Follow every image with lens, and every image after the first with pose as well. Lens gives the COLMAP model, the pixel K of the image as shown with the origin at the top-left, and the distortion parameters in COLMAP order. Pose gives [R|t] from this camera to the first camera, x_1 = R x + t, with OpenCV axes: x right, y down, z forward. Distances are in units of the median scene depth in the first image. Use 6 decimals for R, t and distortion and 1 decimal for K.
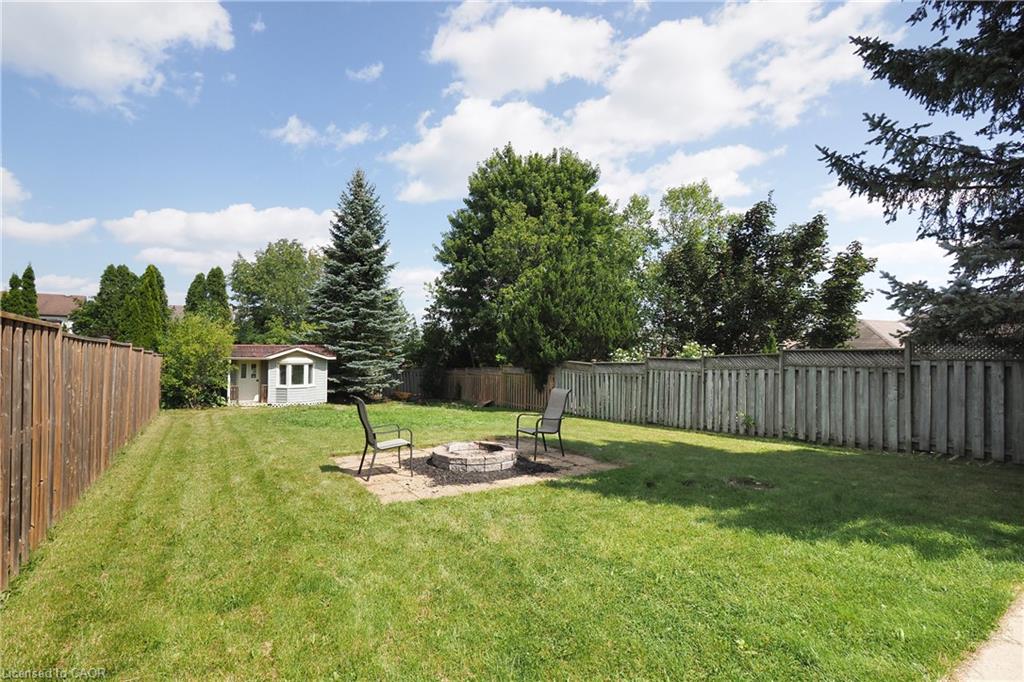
lens RADIAL K [[464.4, 0, 512.0], [0, 464.4, 353.8], [0, 0, 1]] dist [-0.001702, -0.000260]
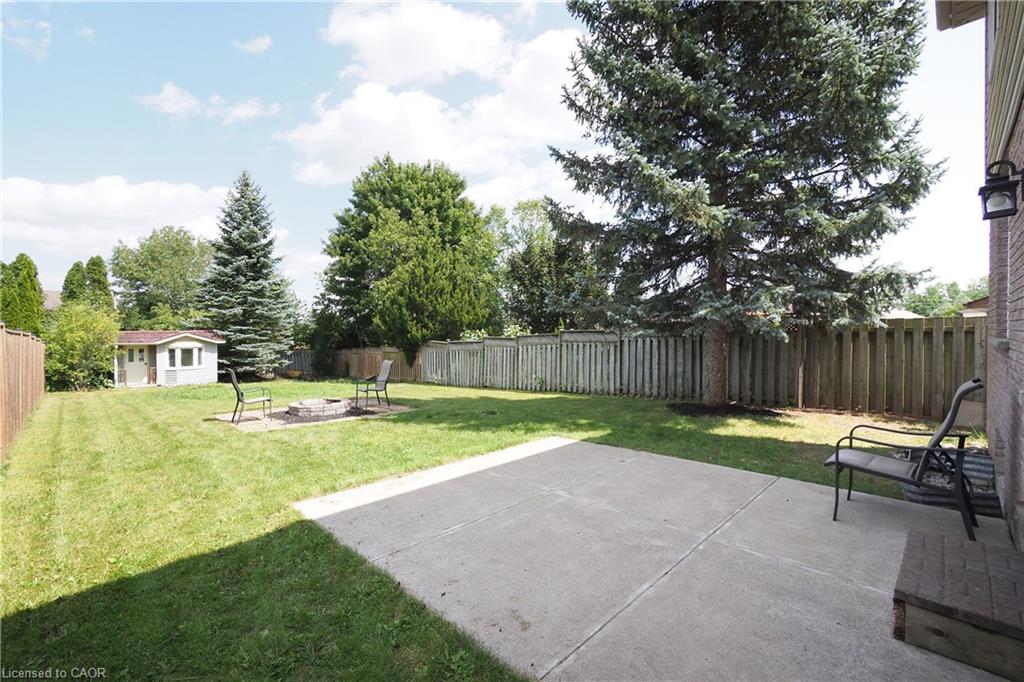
lens RADIAL K [[443.9, 0, 512.0], [0, 443.9, 341.0], [0, 0, 1]] dist [0.001013, 0.000044]
pose [[0.980992, -0.017608, 0.193248, 0.085555], [0.014394, 0.999734, 0.018019, -0.002027], [-0.193514, -0.014895, 0.980984, -0.170709]]
